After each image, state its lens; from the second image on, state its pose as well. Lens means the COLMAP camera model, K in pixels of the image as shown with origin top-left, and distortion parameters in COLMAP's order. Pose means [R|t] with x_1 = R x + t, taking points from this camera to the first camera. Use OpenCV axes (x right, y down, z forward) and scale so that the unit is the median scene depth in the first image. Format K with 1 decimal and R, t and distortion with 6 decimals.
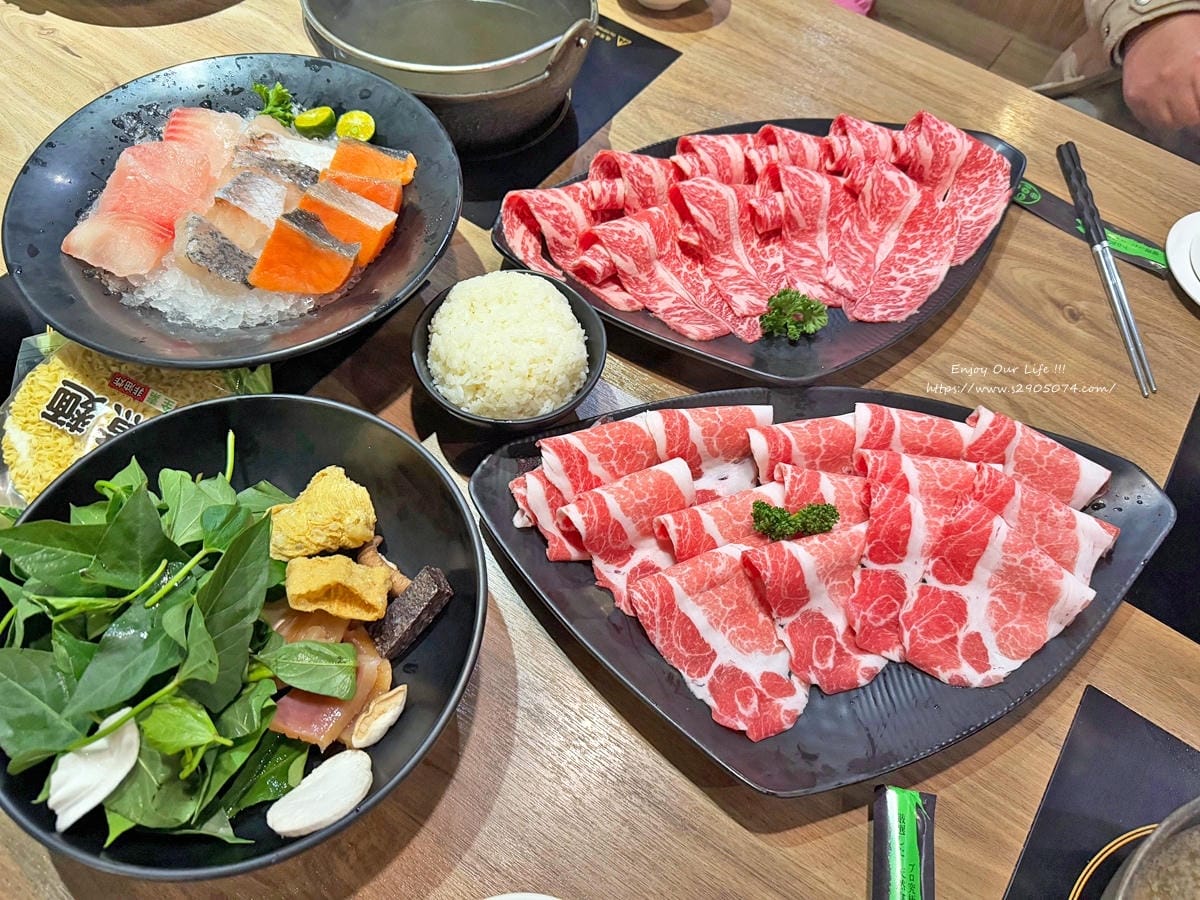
lens RADIAL K [[866.9, 0, 595.3], [0, 866.9, 446.6], [0, 0, 1]] dist [0.044112, -0.060133]
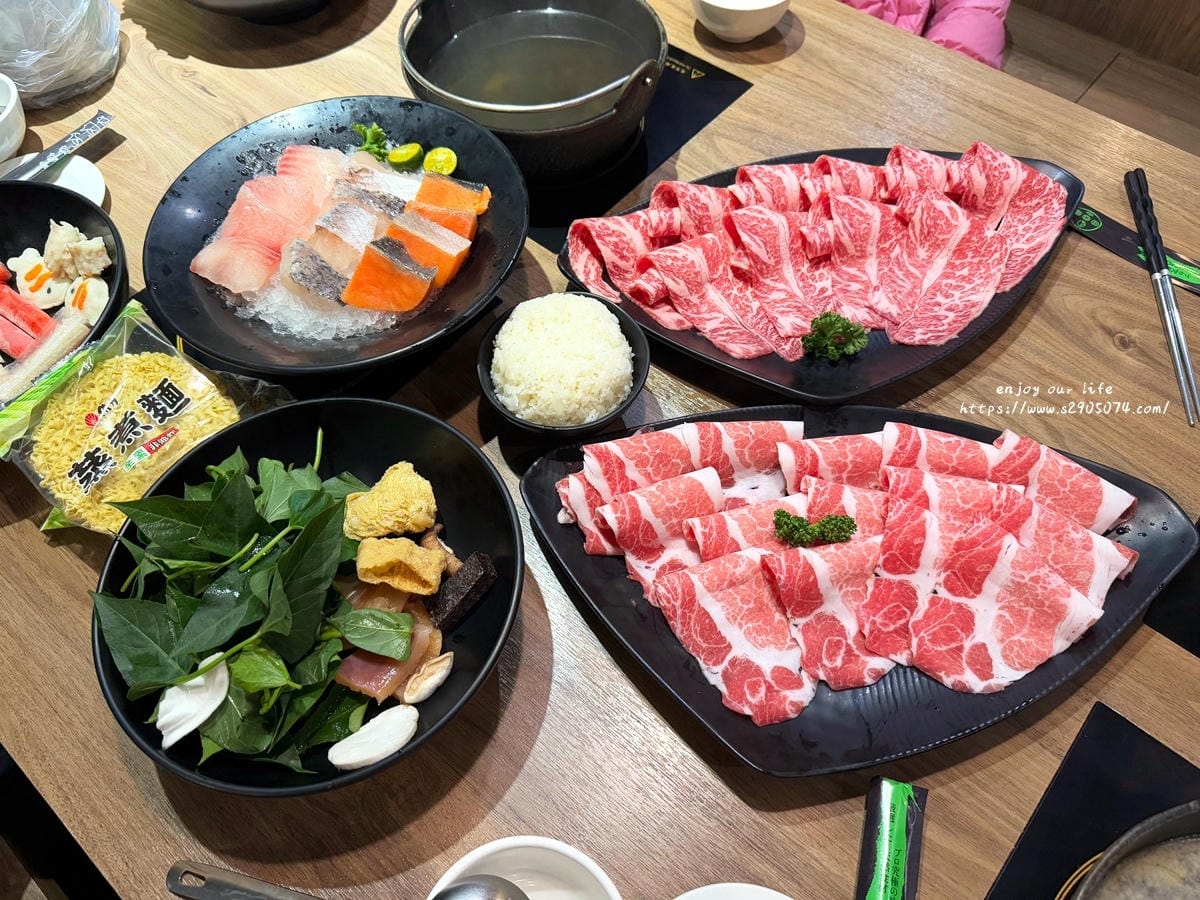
lens RADIAL K [[866.9, 0, 593.0], [0, 866.9, 455.2], [0, 0, 1]] dist [0.044112, -0.060133]
pose [[0.991516, 0.039274, -0.123911, 0.081711], [-0.039150, 0.999227, 0.003437, 0.000268], [0.123951, 0.001443, 0.992287, -0.098500]]
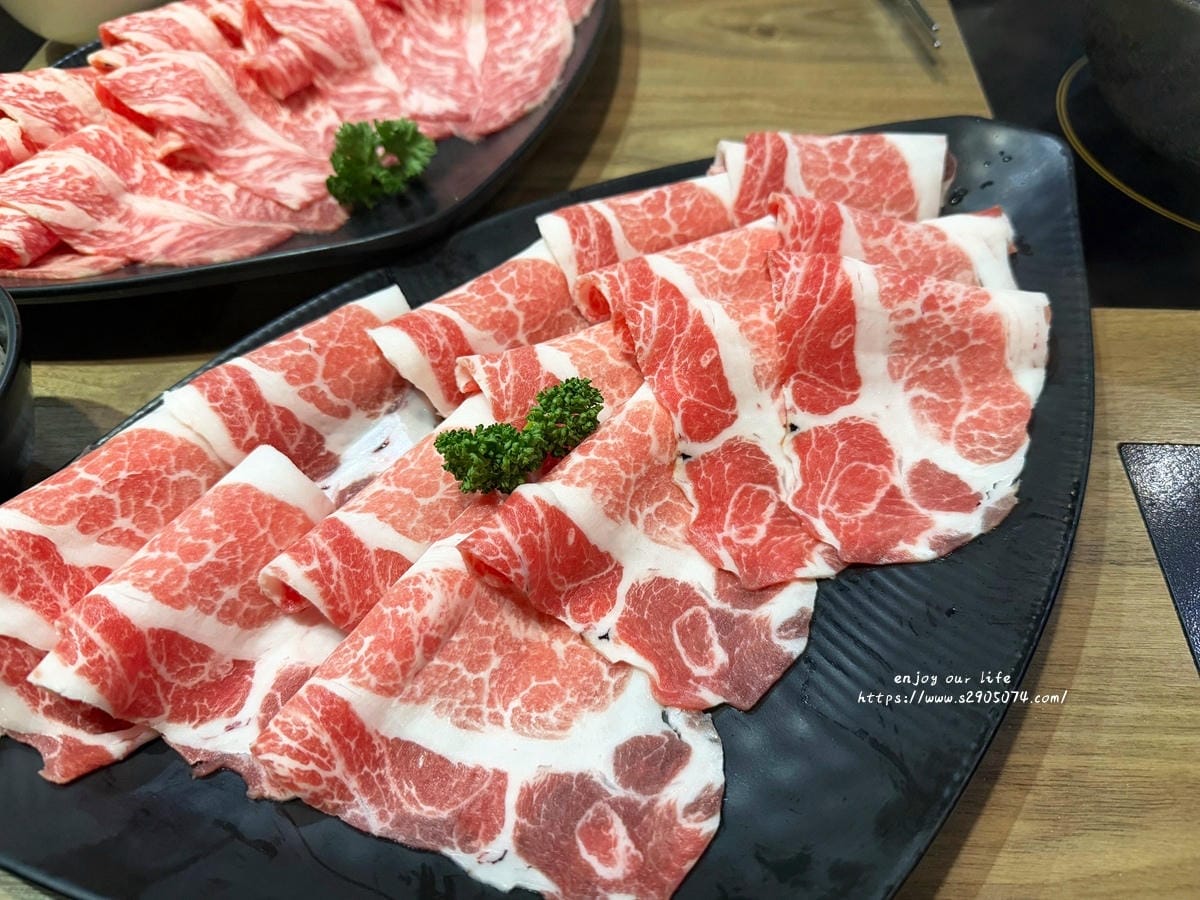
lens RADIAL K [[857.6, 0, 588.0], [0, 857.6, 481.3], [0, 0, 1]] dist [-0.038755, 0.026887]
pose [[0.851722, -0.473310, 0.224828, 0.131737], [0.486546, 0.873646, -0.003988, 0.116512], [-0.194532, 0.112786, 0.974390, 0.489821]]
